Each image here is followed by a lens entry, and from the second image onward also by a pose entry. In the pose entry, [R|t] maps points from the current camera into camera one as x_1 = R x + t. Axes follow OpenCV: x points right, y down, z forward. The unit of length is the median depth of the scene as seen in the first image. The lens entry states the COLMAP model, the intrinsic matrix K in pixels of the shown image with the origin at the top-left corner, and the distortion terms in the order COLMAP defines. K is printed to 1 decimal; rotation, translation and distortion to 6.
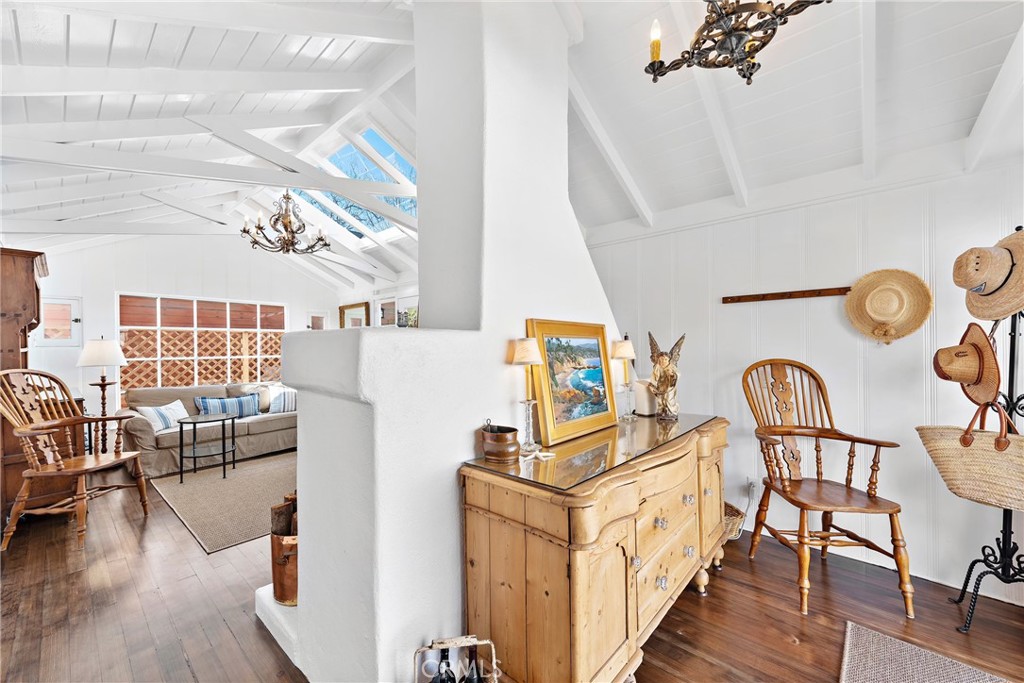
lens RADIAL K [[400.4, 0, 516.1], [0, 400.4, 344.4], [0, 0, 1]] dist [0.001488, -0.001382]
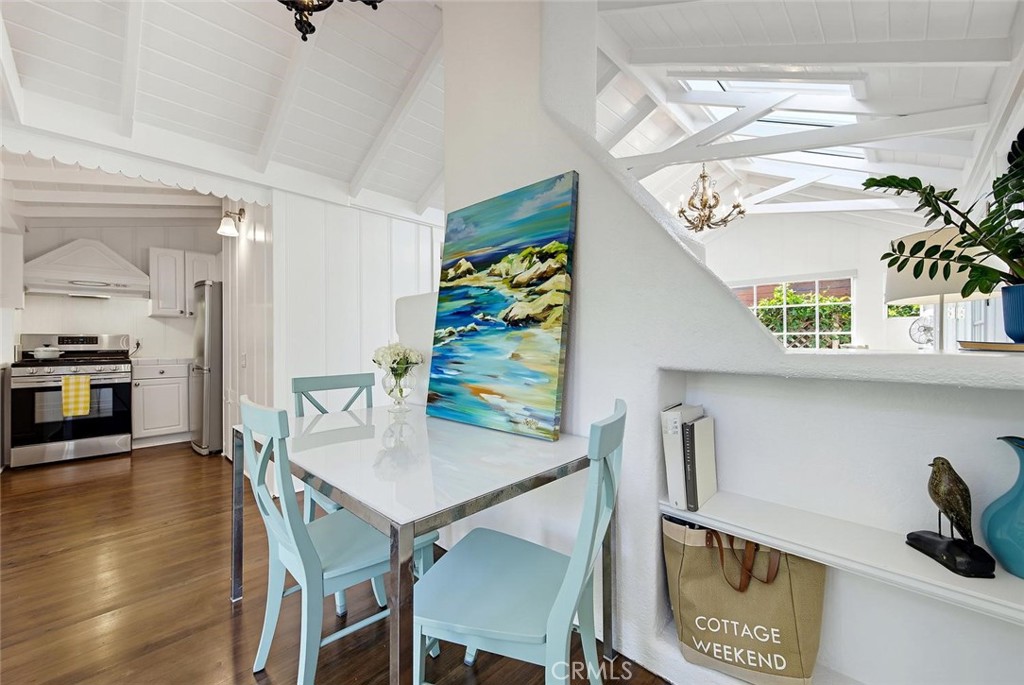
lens RADIAL K [[404.6, 0, 507.3], [0, 404.6, 339.5], [0, 0, 1]] dist [-0.000687, -0.001548]
pose [[-0.045923, 0.009638, -0.998898, 0.637996], [0.010579, 0.999902, 0.009162, 0.055352], [0.998889, -0.010147, -0.046020, 0.655266]]
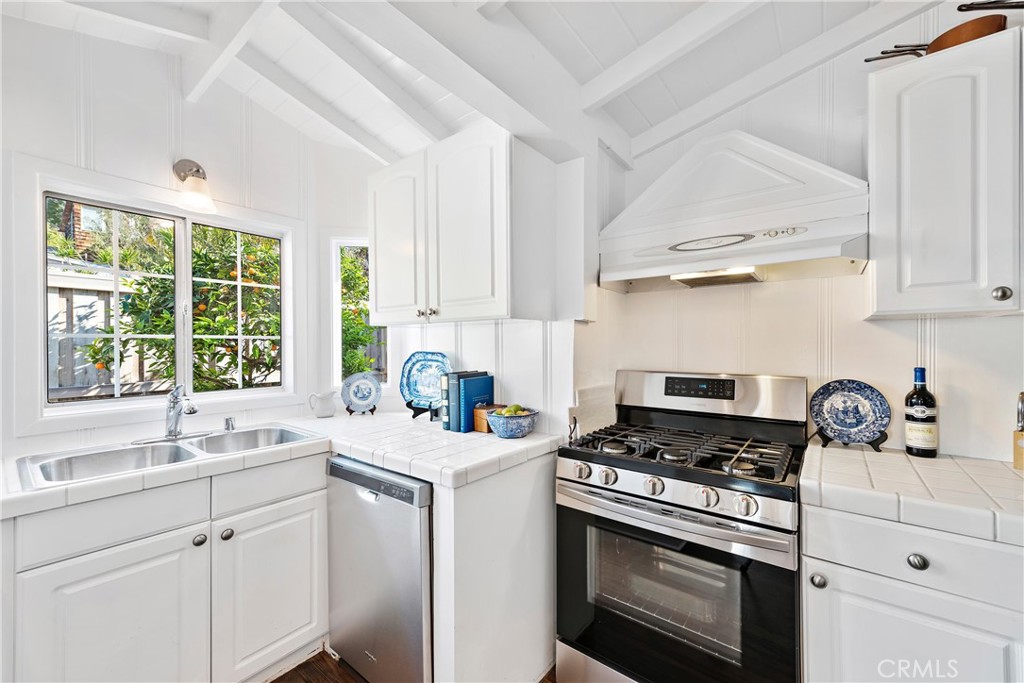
lens RADIAL K [[400.4, 0, 515.8], [0, 400.4, 348.1], [0, 0, 1]] dist [0.001488, -0.001382]
pose [[-0.996839, 0.010758, -0.078714, -0.360865], [0.010854, 0.999941, -0.000794, -0.003246], [0.078701, -0.001646, -0.996897, -0.313767]]
